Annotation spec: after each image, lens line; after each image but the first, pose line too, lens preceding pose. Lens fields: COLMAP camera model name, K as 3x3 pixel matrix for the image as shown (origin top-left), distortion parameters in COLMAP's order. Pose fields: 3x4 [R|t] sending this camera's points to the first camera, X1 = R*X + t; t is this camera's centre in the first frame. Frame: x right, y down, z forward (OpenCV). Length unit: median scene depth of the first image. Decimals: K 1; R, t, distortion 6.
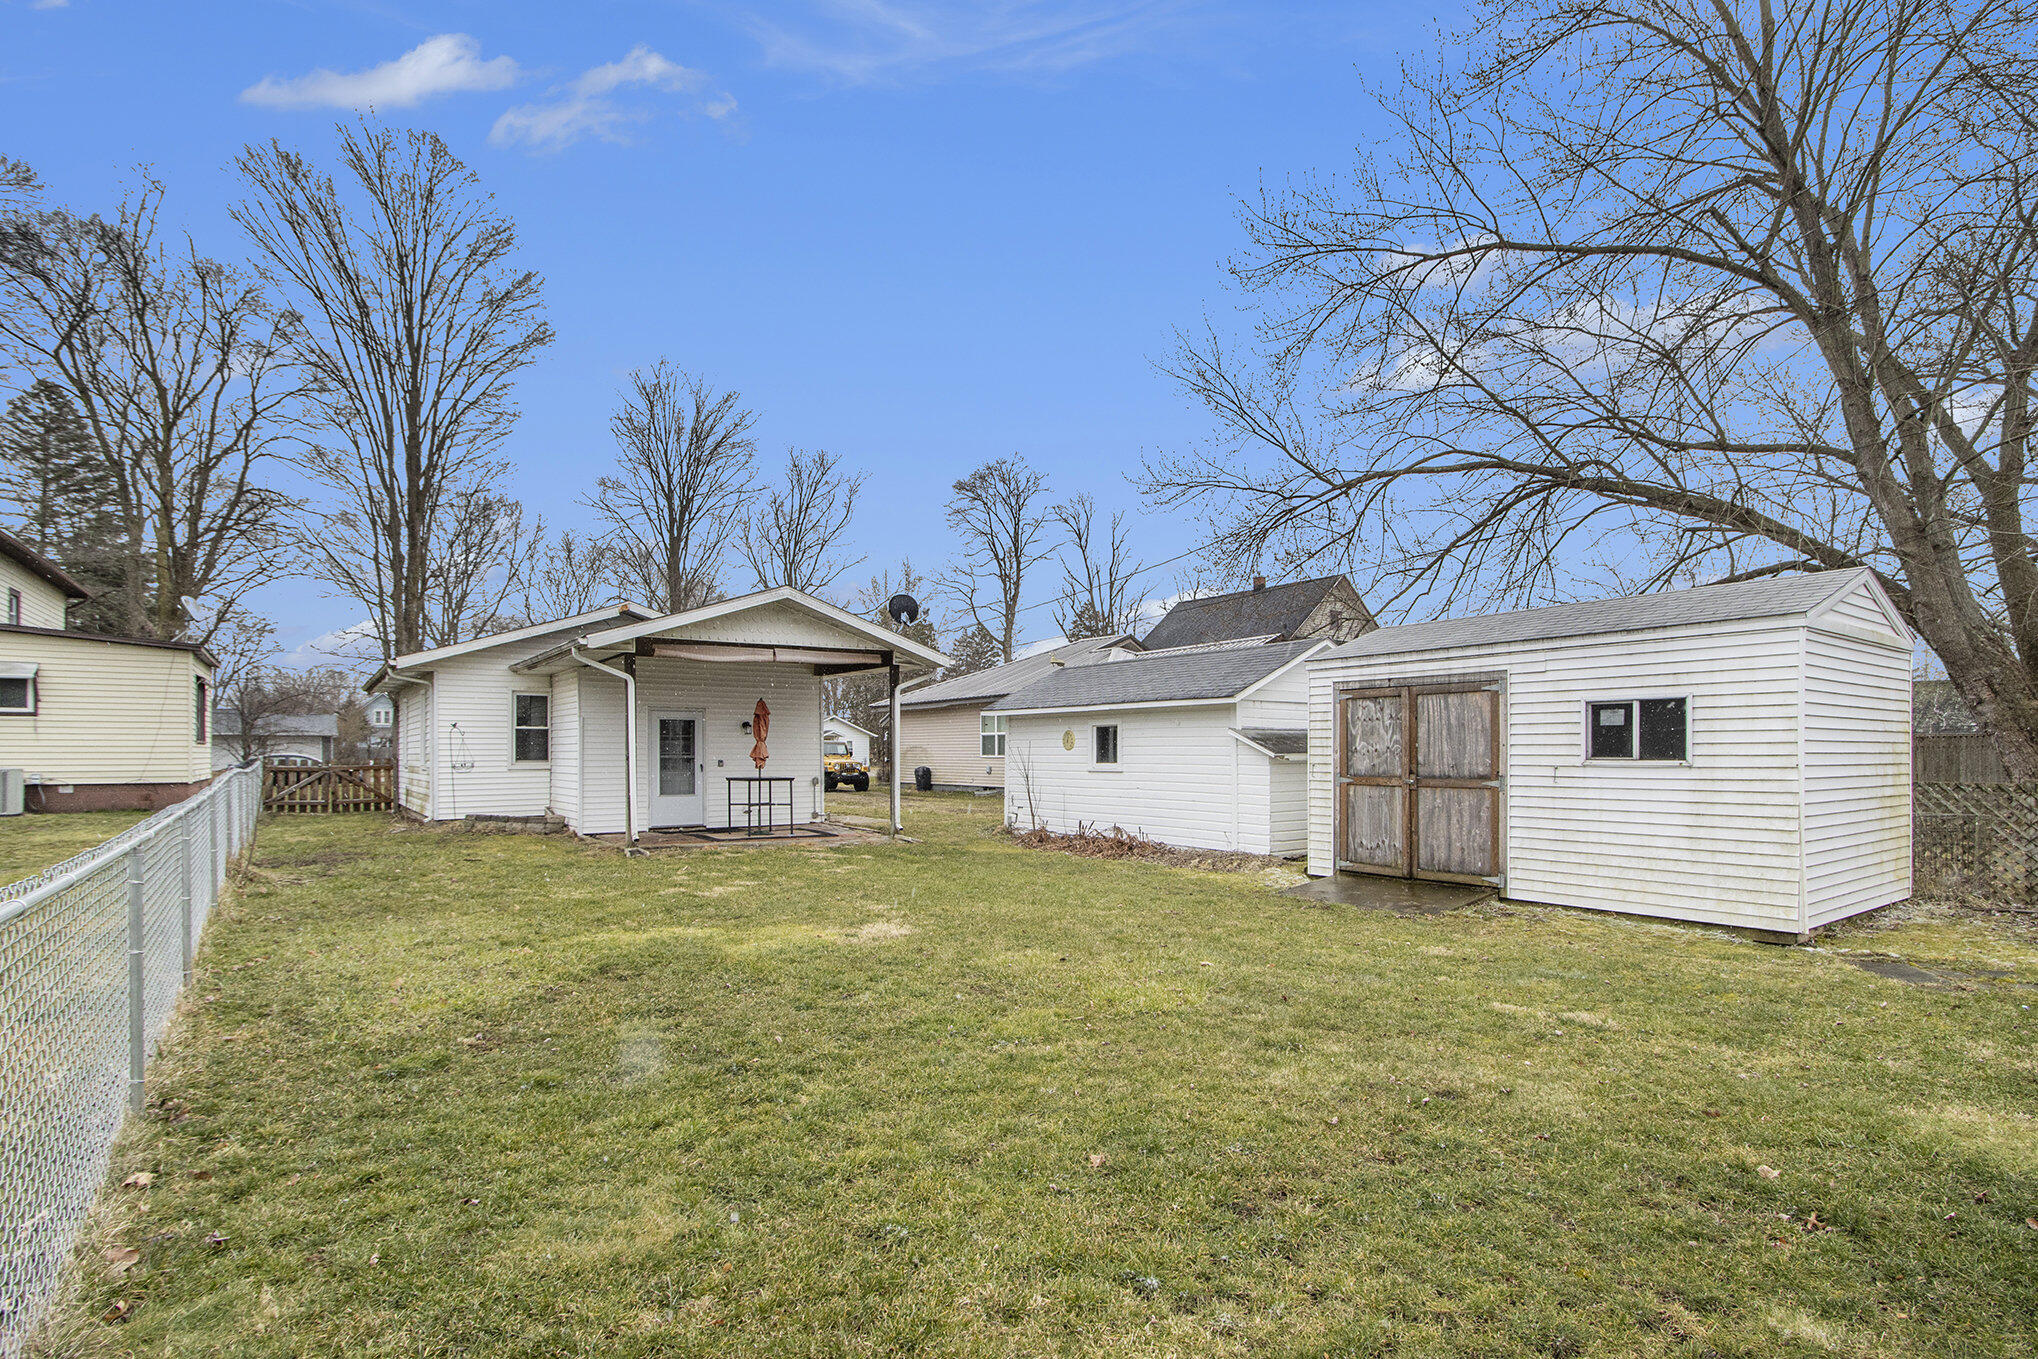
lens RADIAL K [[971.3, 0, 1023.0], [0, 971.3, 748.2], [0, 0, 1]] dist [0.000329, 0.000011]
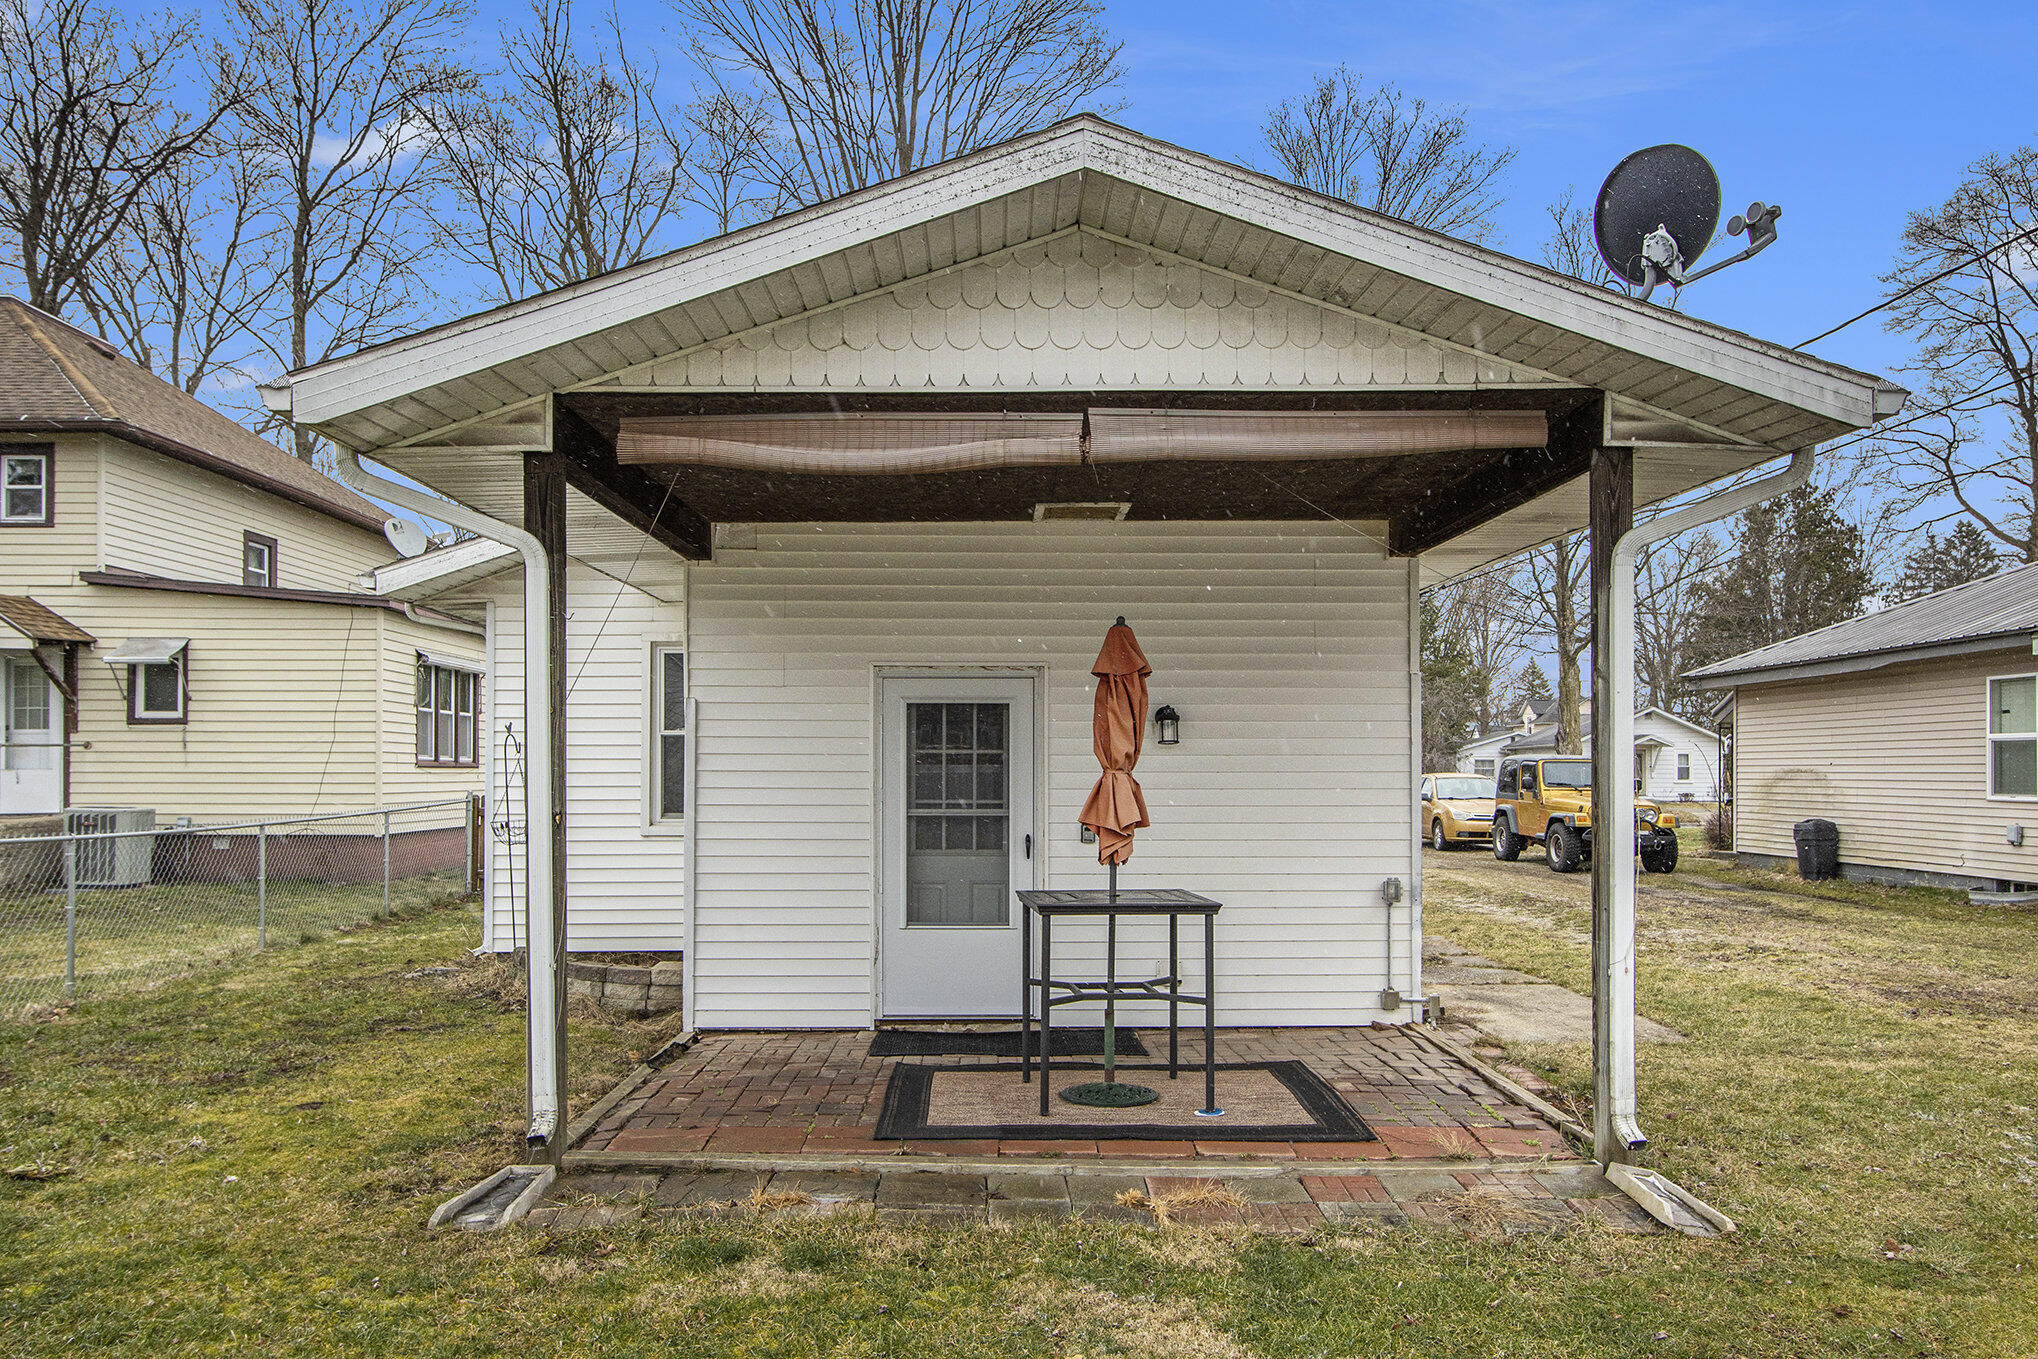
lens RADIAL K [[1489.3, 0, 1022.1], [0, 1489.3, 767.4], [0, 0, 1]] dist [-0.007532, -0.004646]
pose [[0.820034, 0.000604, -0.572314, -0.045445], [0.000623, 0.999998, 0.001948, -0.008878], [0.572314, -0.001954, 0.820032, 0.665169]]
